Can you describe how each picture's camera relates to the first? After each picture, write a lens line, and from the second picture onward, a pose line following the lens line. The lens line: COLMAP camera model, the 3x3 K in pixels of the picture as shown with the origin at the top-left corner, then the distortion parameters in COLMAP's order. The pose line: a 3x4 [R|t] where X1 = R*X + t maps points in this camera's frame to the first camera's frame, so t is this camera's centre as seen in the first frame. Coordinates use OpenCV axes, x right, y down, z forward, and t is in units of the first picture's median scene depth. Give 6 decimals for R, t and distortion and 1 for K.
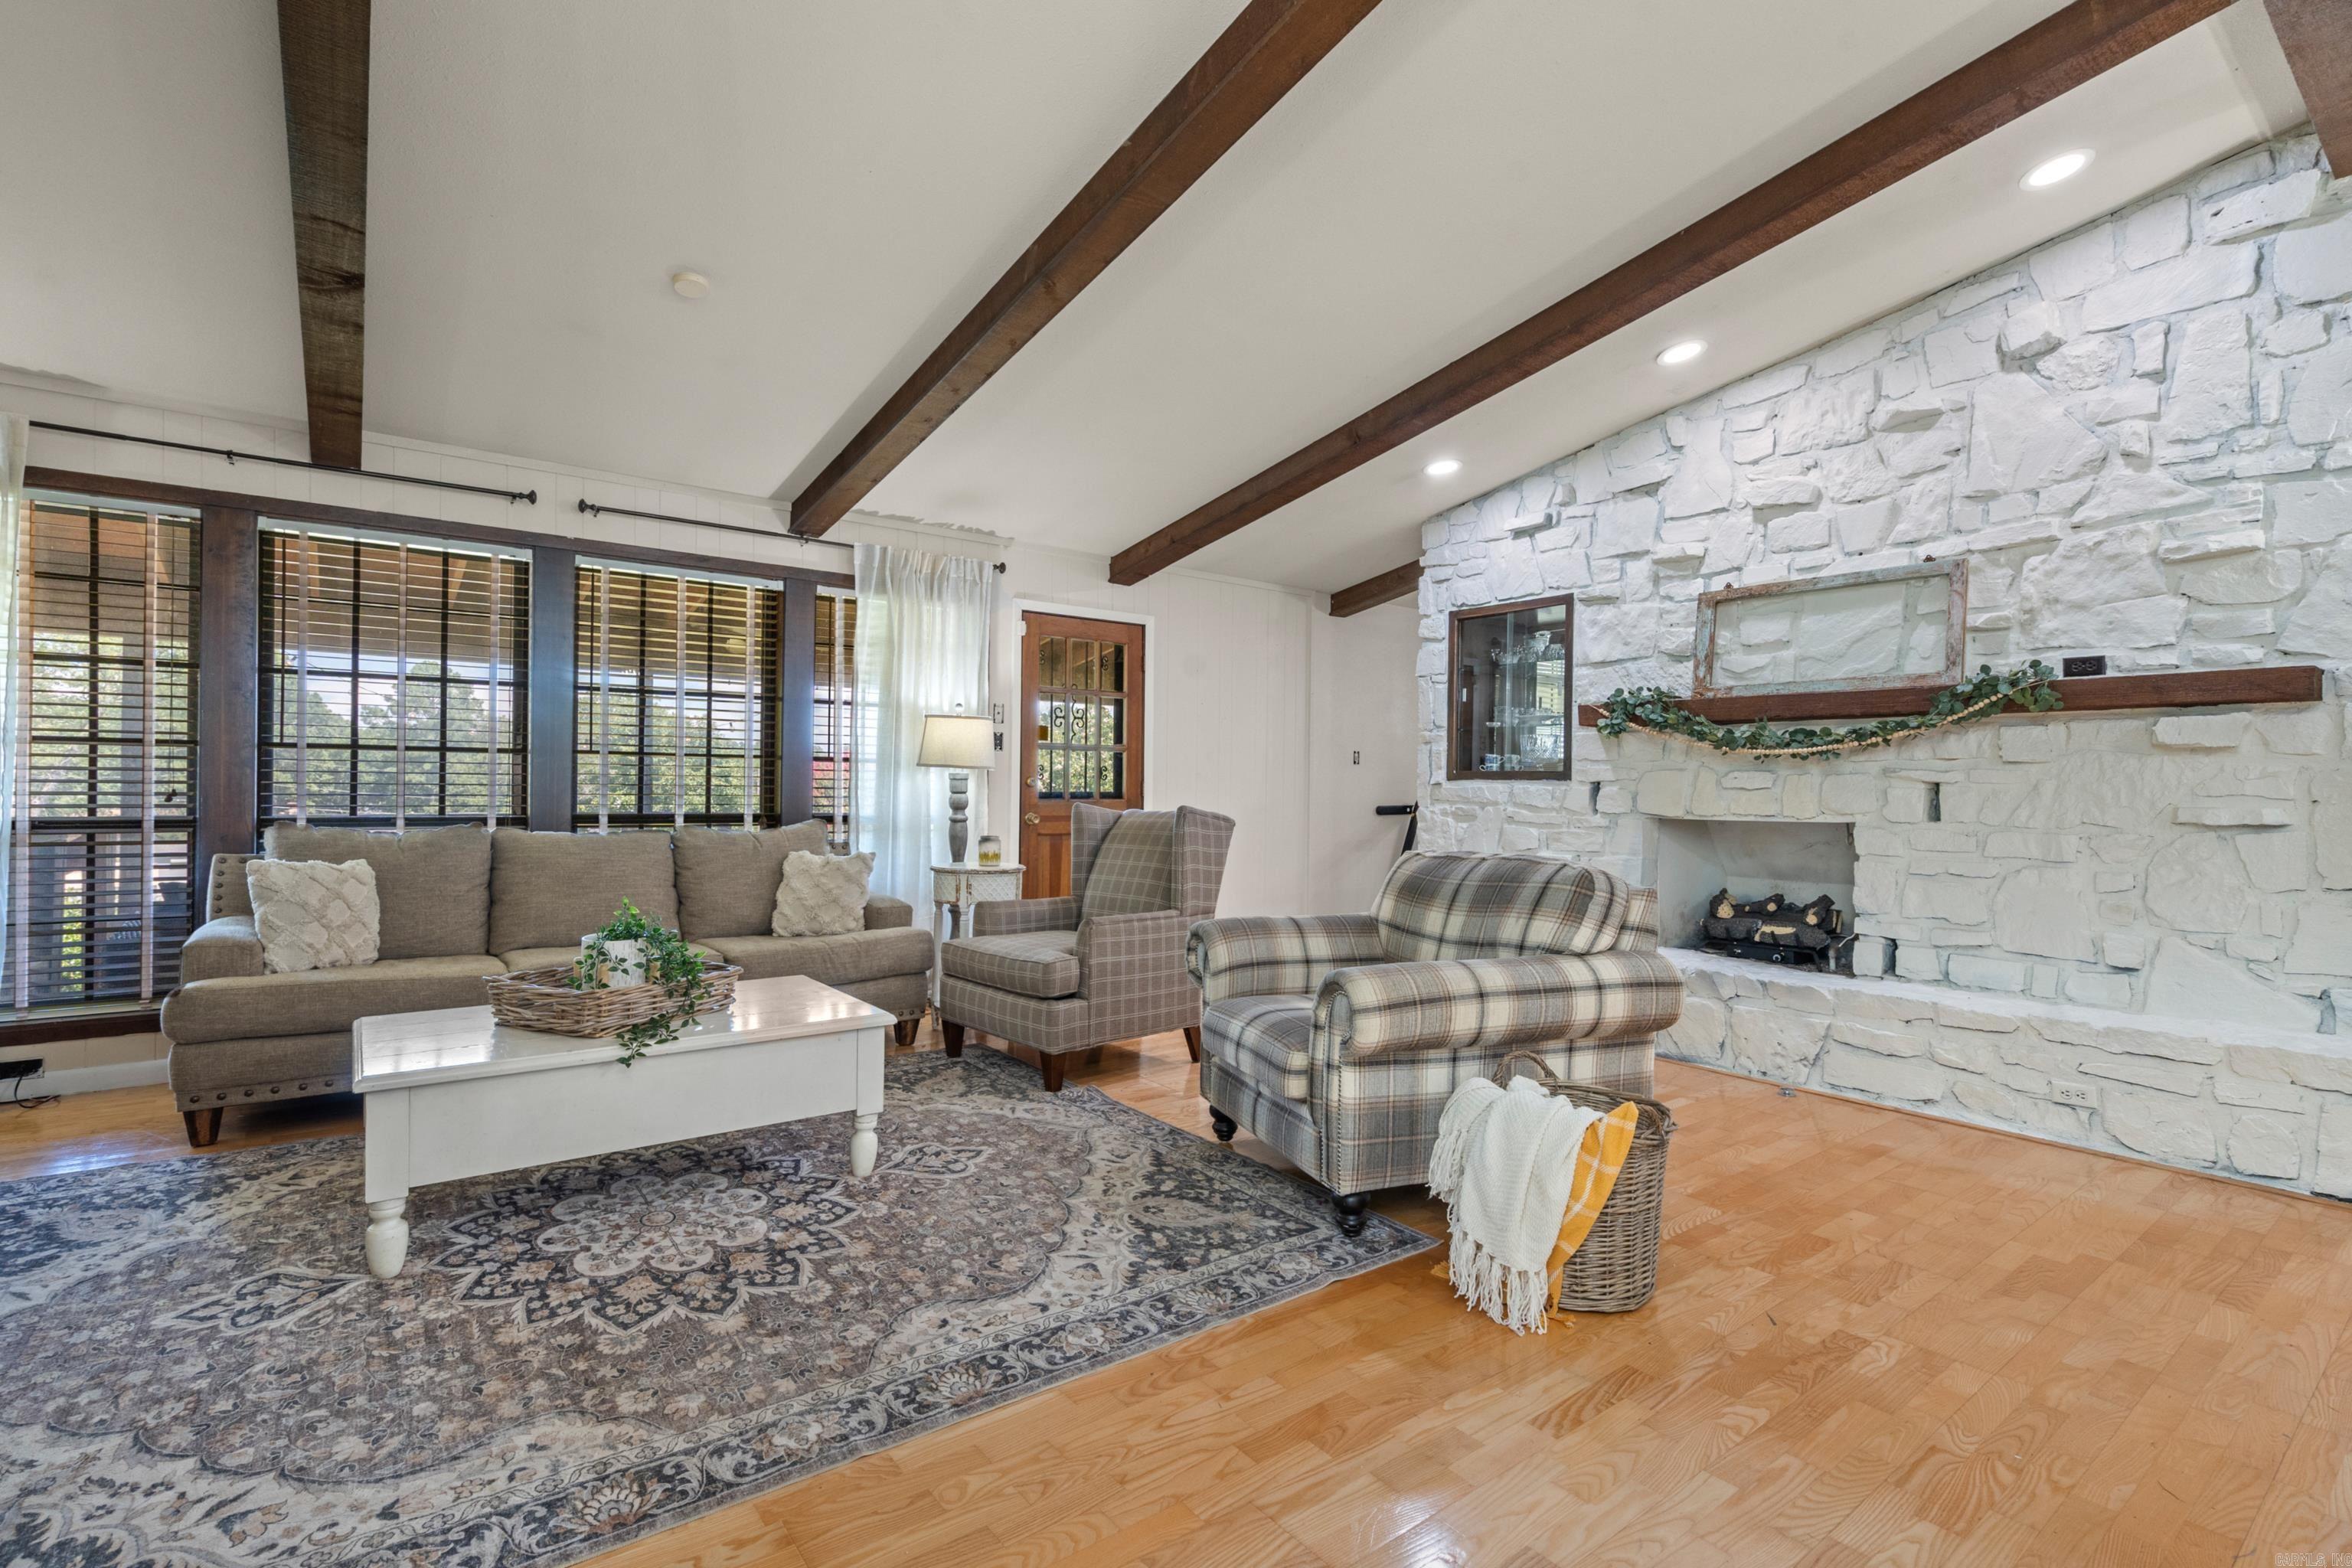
lens RADIAL K [[1074.4, 0, 1159.8], [0, 1074.4, 780.0], [0, 0, 1]] dist [-0.001402, 0.000595]
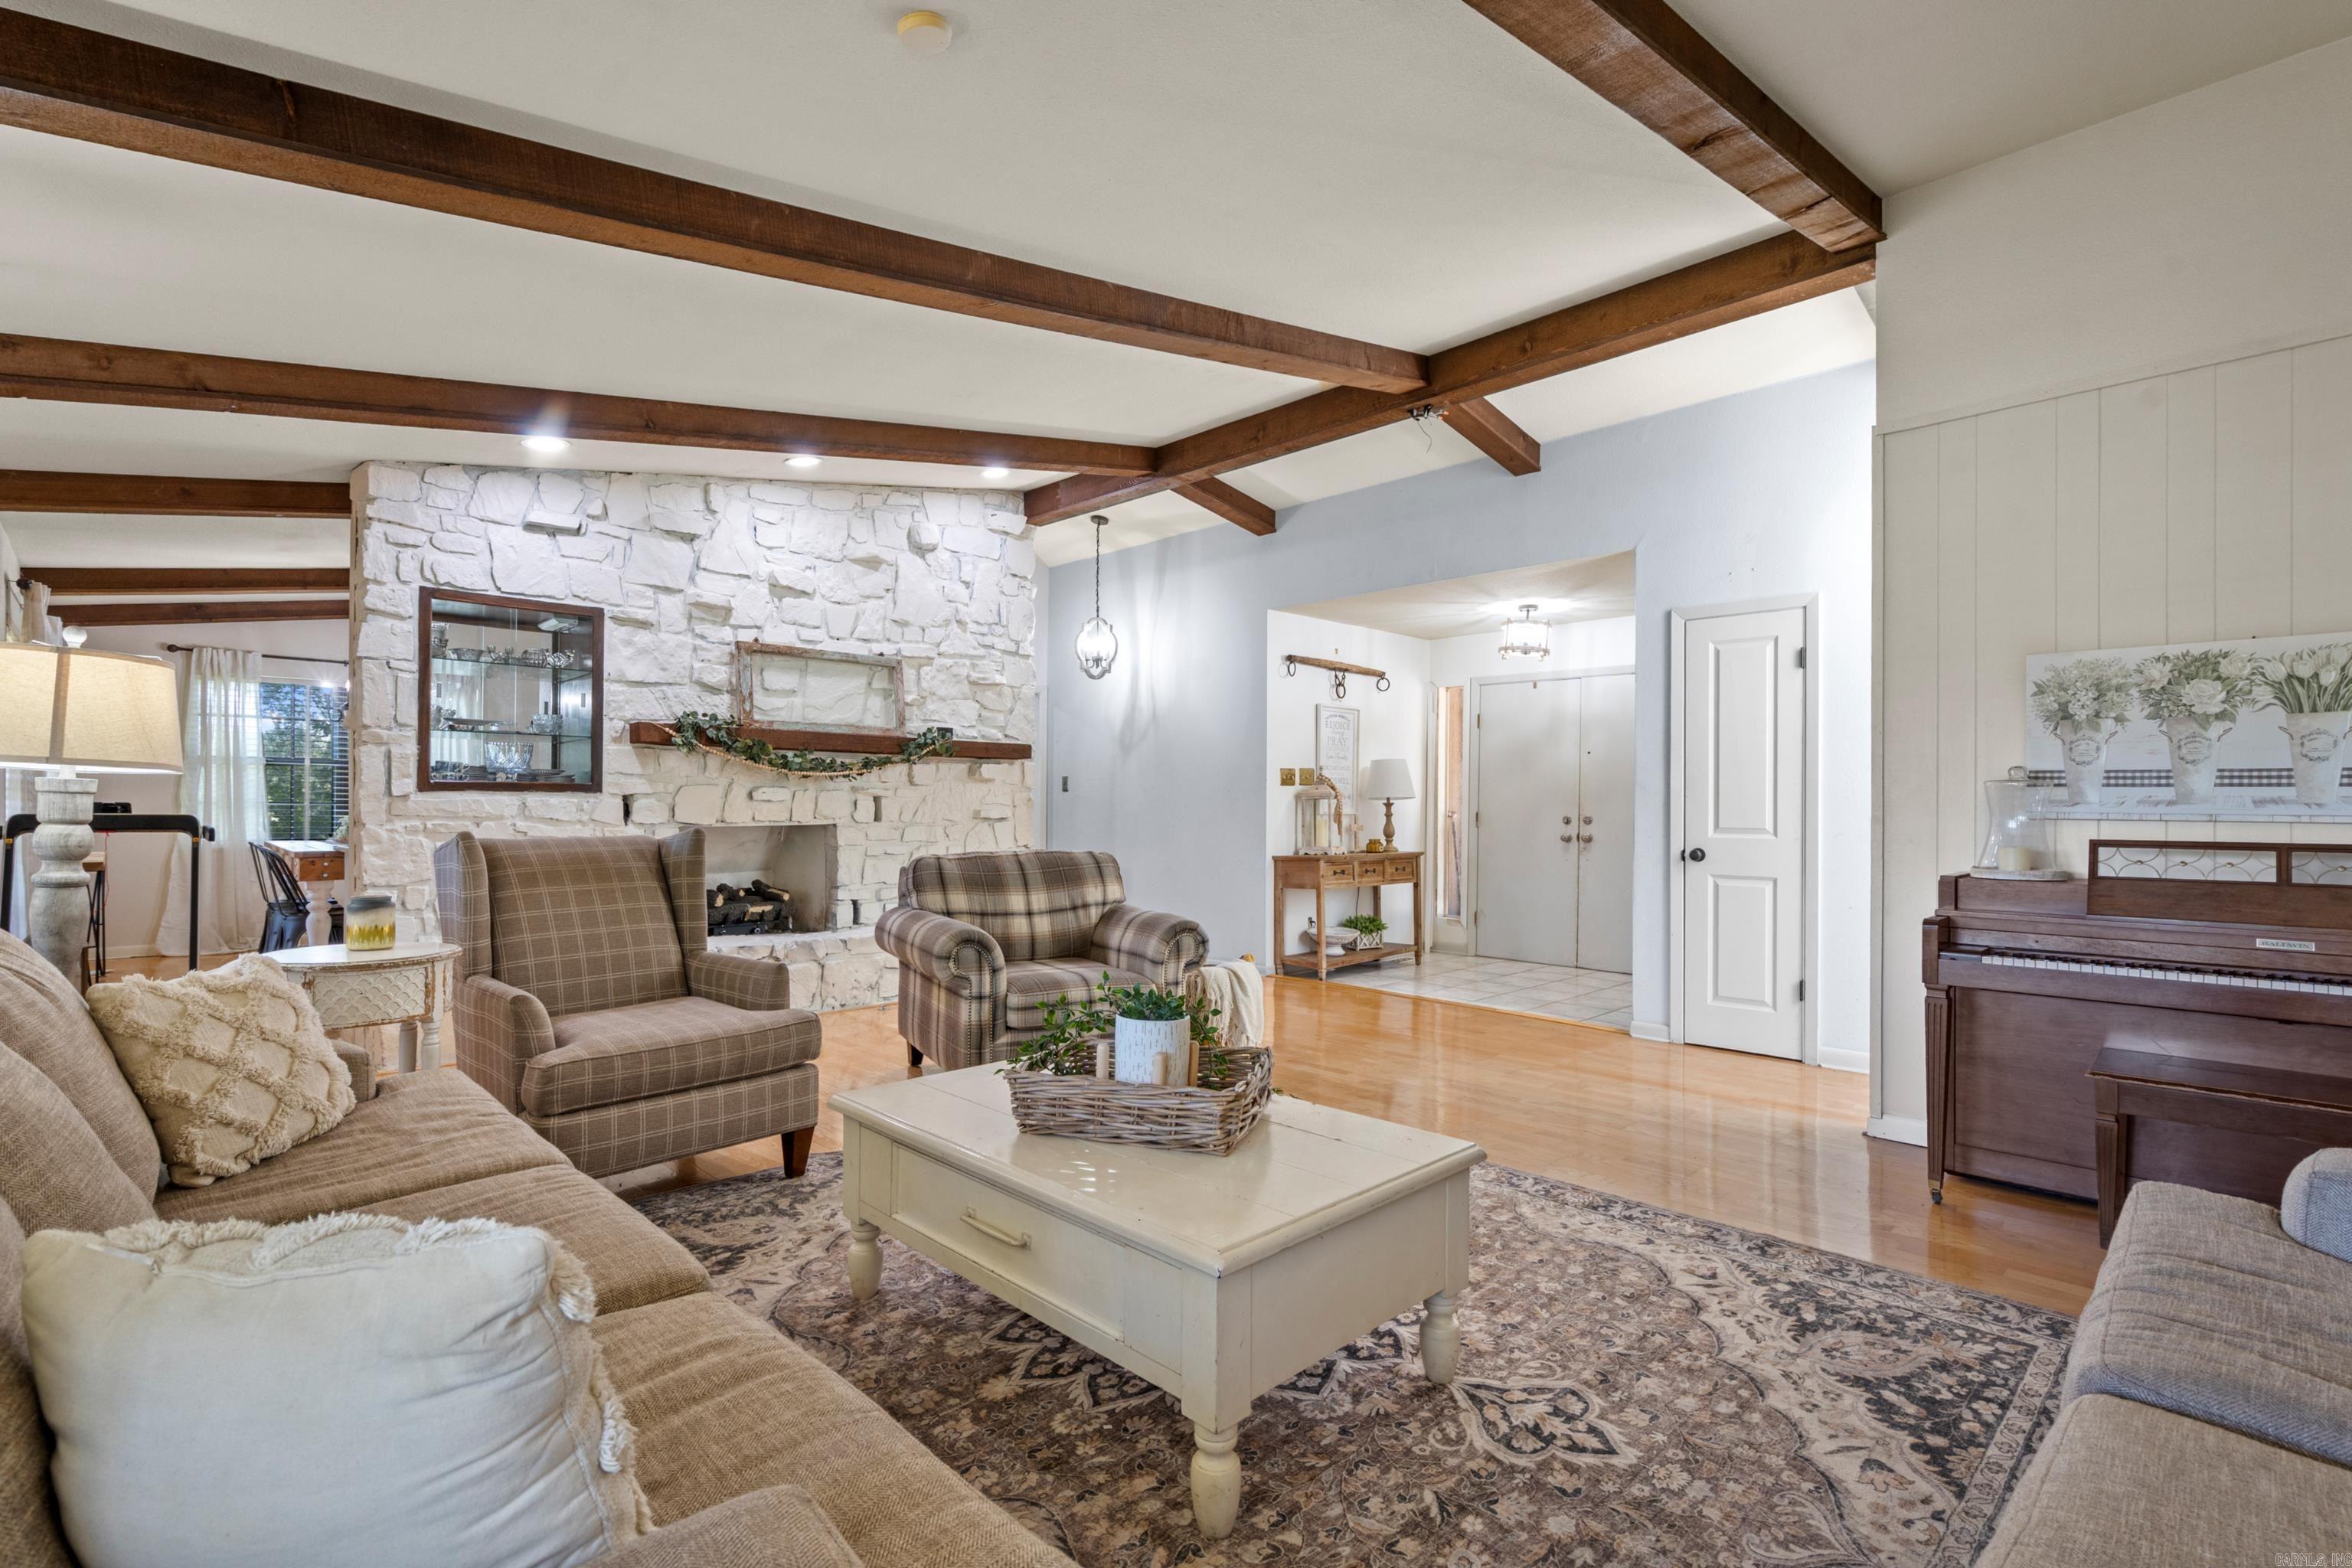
lens RADIAL K [[1074.4, 0, 1177.5], [0, 1074.4, 797.4], [0, 0, 1]] dist [-0.001402, 0.000595]
pose [[-0.127575, -0.007101, 0.991803, -0.871313], [-0.014059, 0.999887, 0.005350, -0.010645], [-0.991729, -0.013261, -0.127661, 0.741782]]
